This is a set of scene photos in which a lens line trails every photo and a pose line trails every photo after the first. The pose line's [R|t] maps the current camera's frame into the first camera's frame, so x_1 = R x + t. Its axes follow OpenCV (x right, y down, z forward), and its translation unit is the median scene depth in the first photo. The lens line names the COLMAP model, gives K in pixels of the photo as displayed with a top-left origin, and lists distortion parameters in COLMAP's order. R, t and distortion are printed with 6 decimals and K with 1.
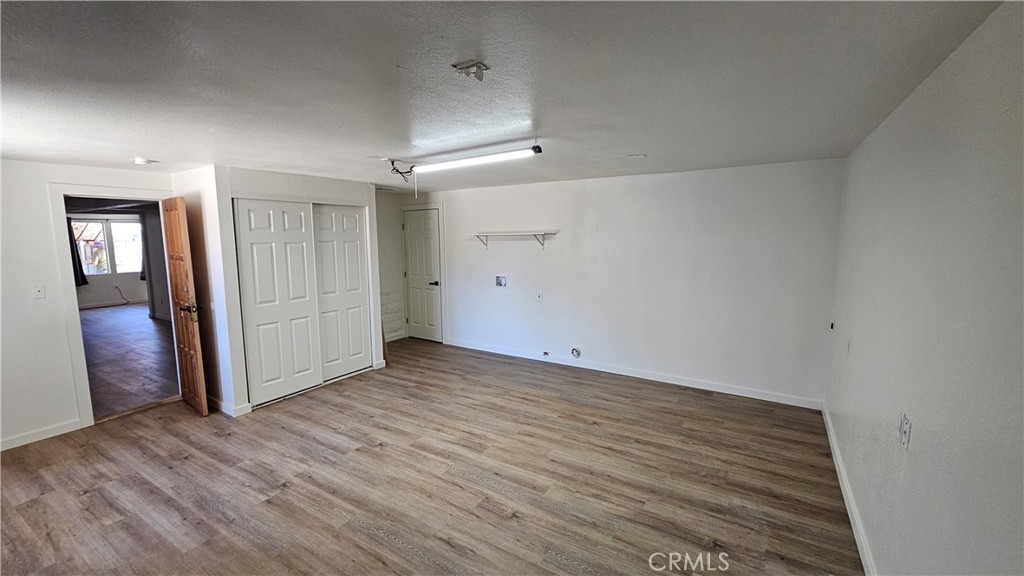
lens RADIAL K [[422.6, 0, 509.1], [0, 422.6, 291.3], [0, 0, 1]] dist [-0.001167, -0.000226]
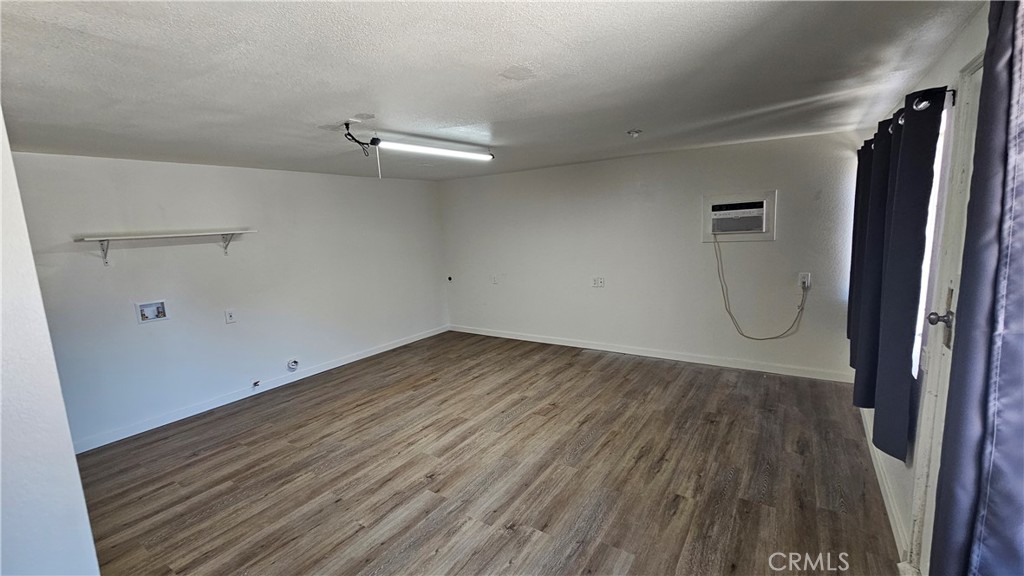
lens RADIAL K [[422.6, 0, 509.1], [0, 422.6, 291.3], [0, 0, 1]] dist [-0.001167, -0.000226]
pose [[0.040460, -0.150100, 0.987843, -0.994597], [0.182929, 0.973055, 0.140361, -0.070307], [-0.982293, 0.175026, 0.066827, 0.689962]]
